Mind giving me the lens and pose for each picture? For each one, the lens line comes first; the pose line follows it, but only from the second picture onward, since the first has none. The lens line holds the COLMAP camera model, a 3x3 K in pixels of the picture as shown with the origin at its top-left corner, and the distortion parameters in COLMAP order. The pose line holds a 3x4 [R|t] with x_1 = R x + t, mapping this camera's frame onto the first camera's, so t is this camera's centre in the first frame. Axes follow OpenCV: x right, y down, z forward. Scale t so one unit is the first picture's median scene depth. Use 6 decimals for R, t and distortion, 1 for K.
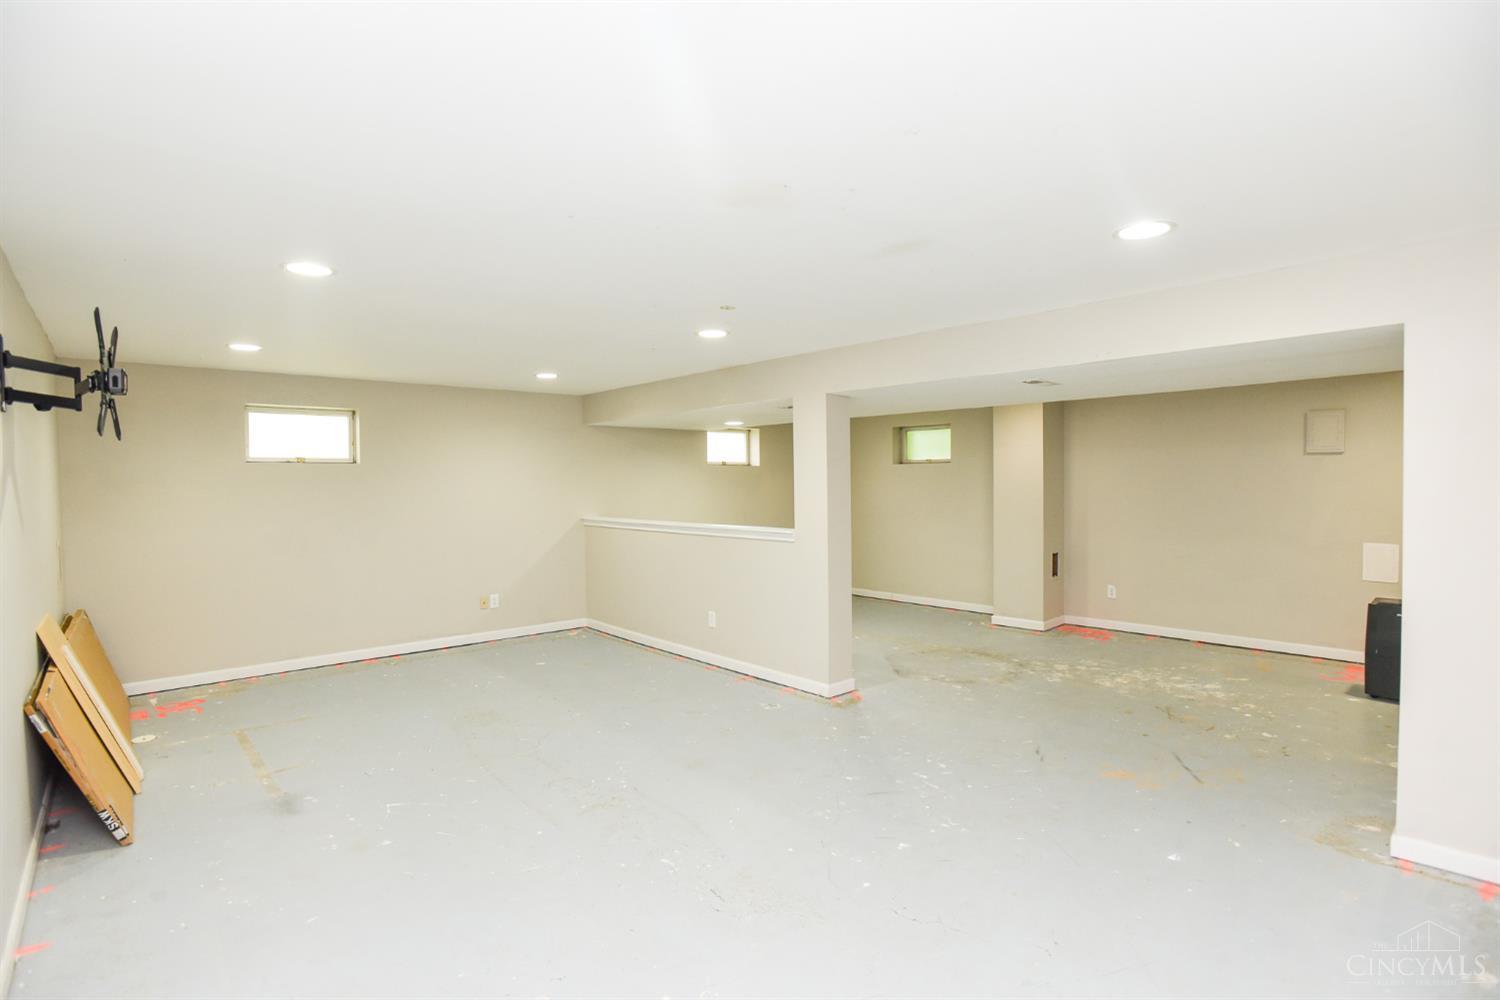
lens RADIAL K [[723.4, 0, 746.5], [0, 723.4, 499.9], [0, 0, 1]] dist [-0.050627, 0.010421]
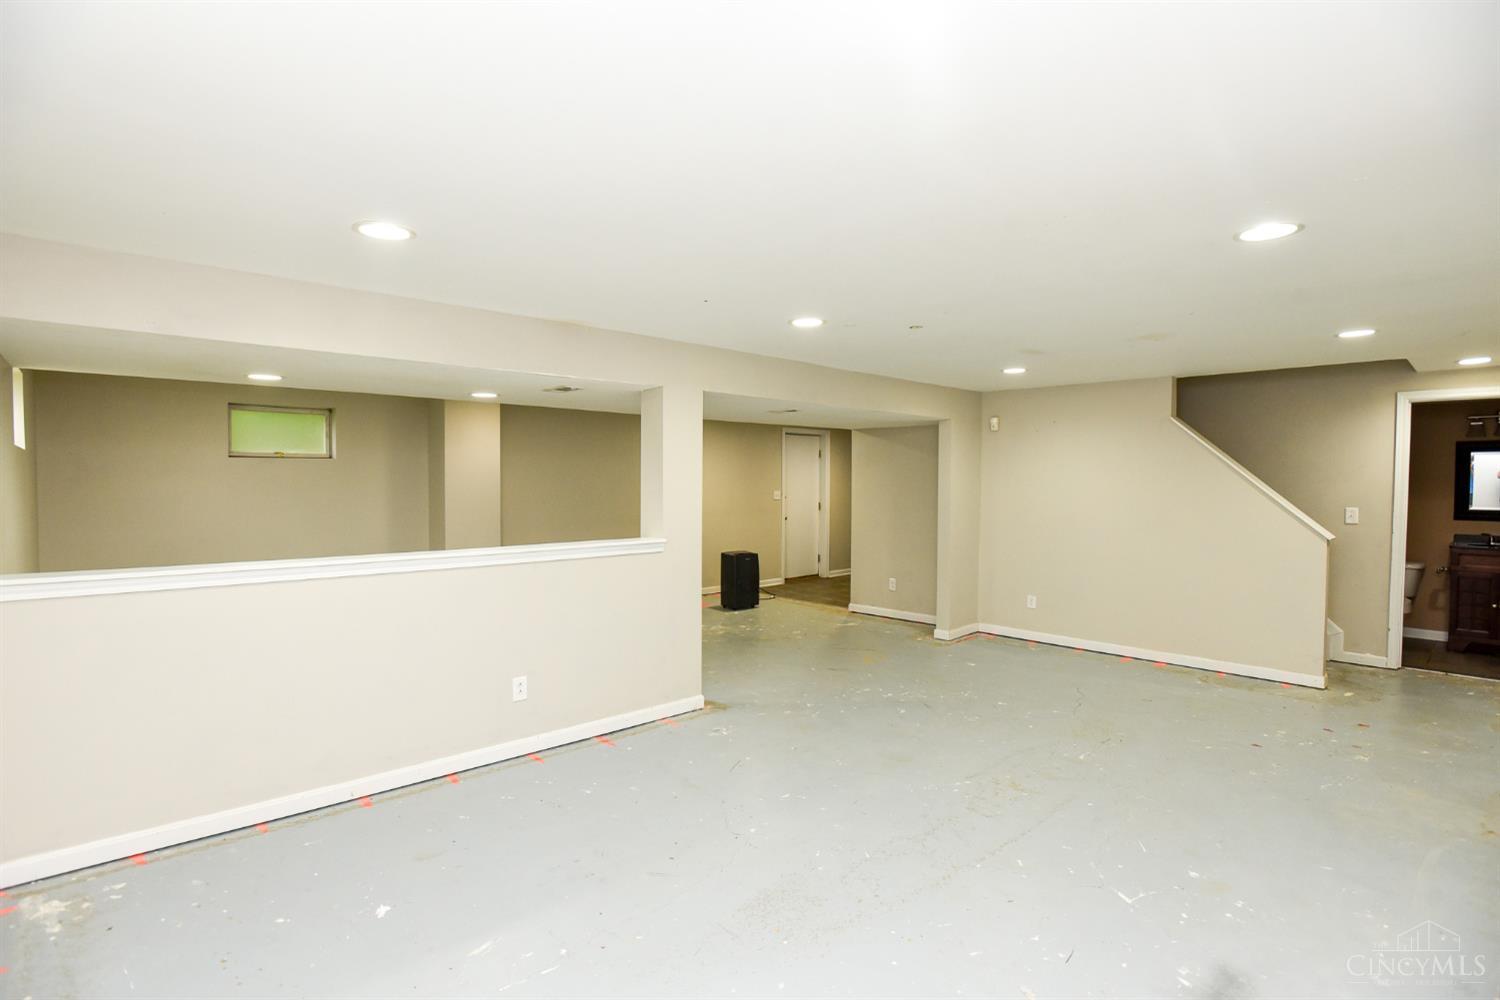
lens RADIAL K [[723.4, 0, 745.8], [0, 723.4, 499.6], [0, 0, 1]] dist [-0.050627, 0.010421]
pose [[-0.001946, -0.021724, 0.999762, -0.760255], [0.023264, 0.999492, 0.021763, -0.020765], [-0.999727, 0.023301, -0.001440, 0.846536]]
